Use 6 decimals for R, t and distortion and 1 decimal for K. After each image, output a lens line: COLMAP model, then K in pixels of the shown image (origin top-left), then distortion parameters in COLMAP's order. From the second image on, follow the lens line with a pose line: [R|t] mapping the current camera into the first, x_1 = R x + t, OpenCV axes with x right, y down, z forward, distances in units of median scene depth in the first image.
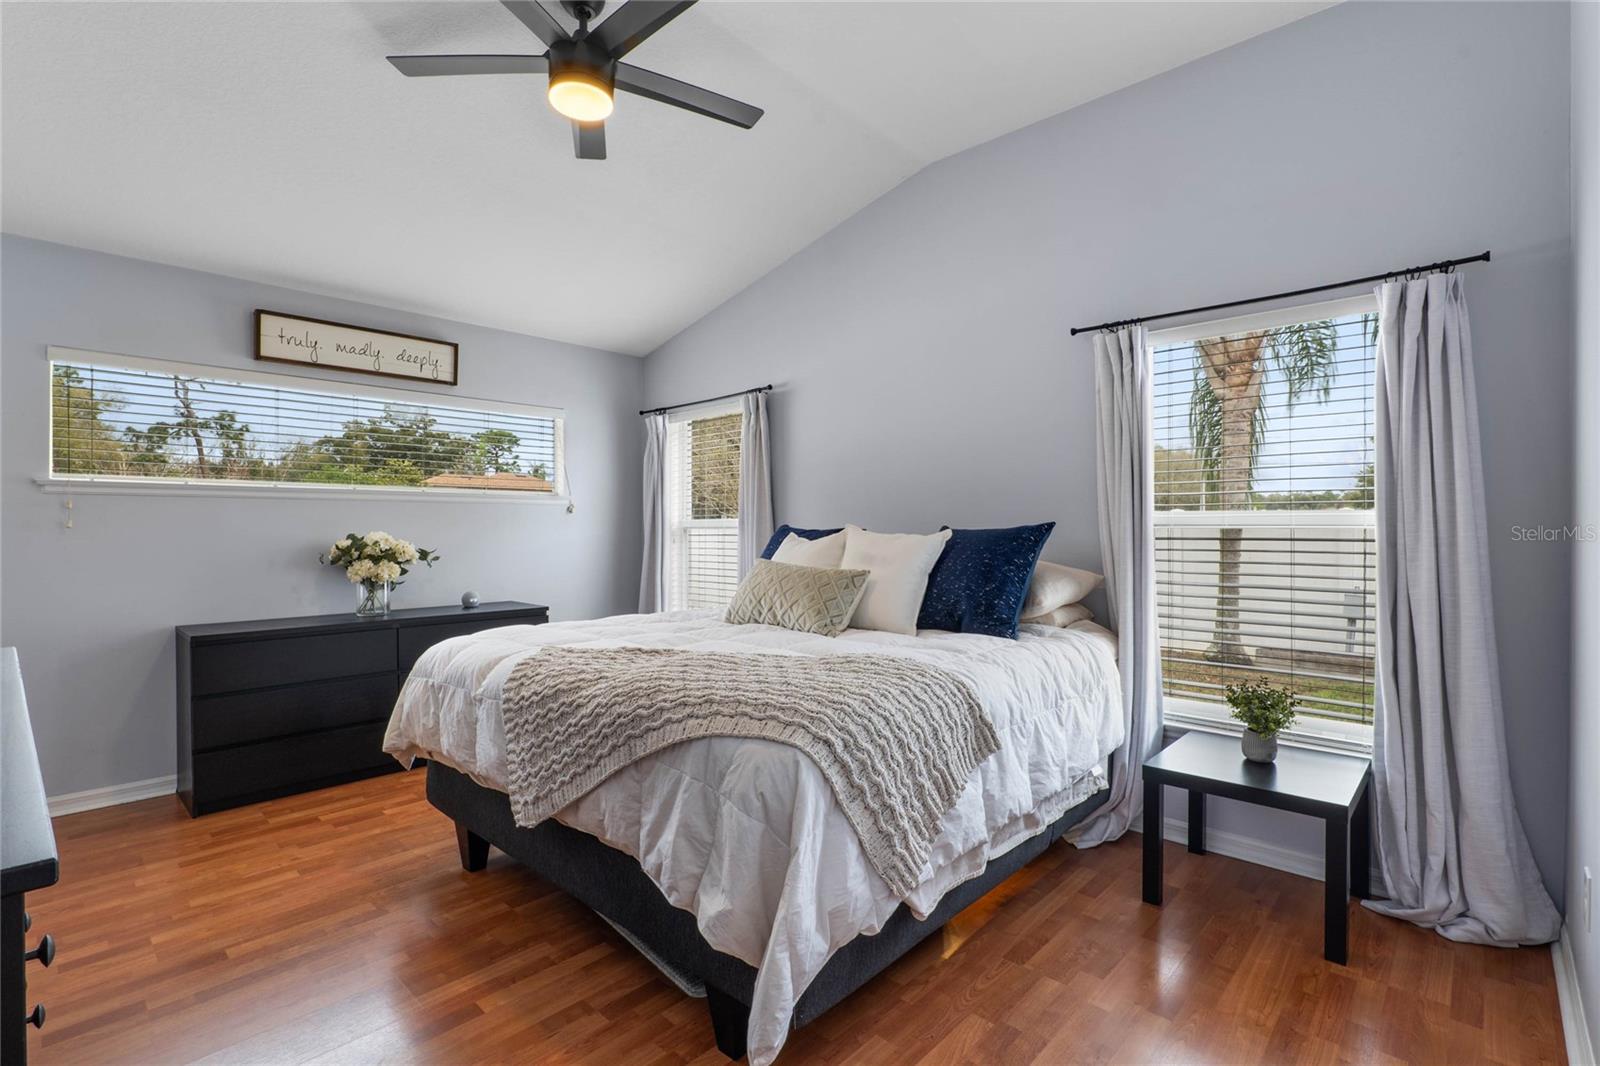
lens RADIAL K [[736.1, 0, 802.5], [0, 736.1, 526.6], [0, 0, 1]] dist [-0.003323, -0.000350]
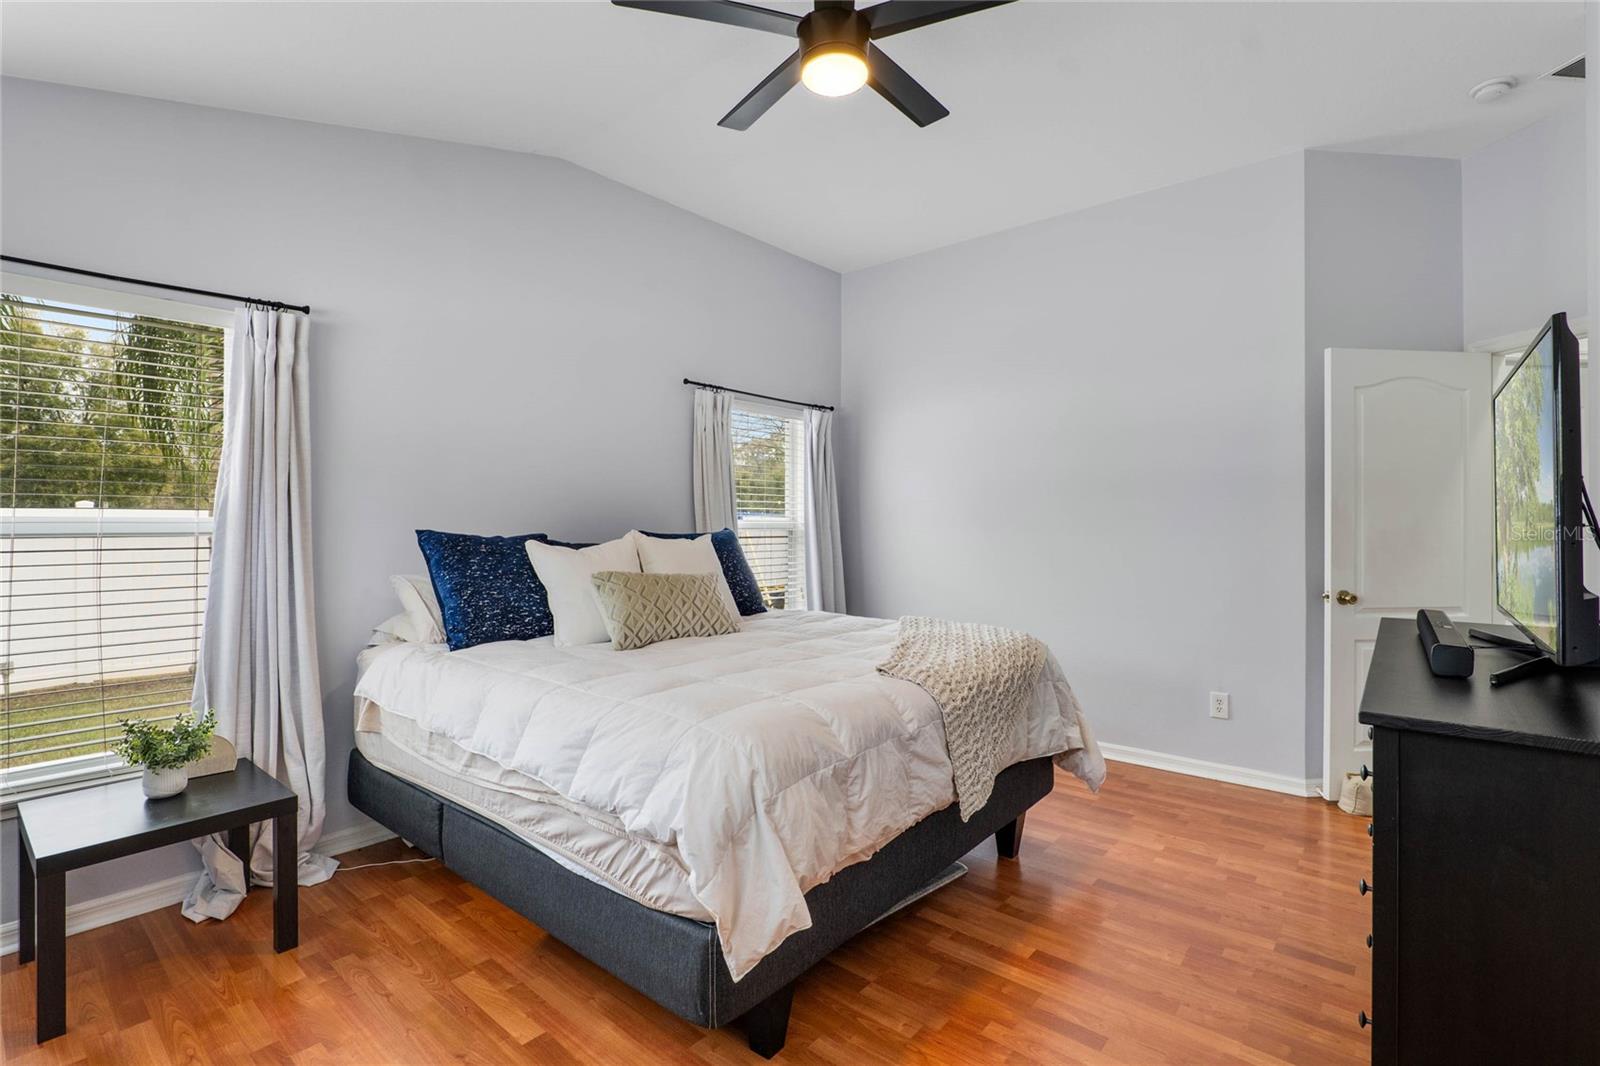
lens RADIAL K [[753.0, 0, 797.4], [0, 753.0, 527.0], [0, 0, 1]] dist [-0.001382, 0.001016]
pose [[-0.042705, -0.005337, 0.999073, -0.378343], [0.004887, 0.999973, 0.005551, -0.005391], [-0.999076, 0.005119, -0.042678, 0.334997]]
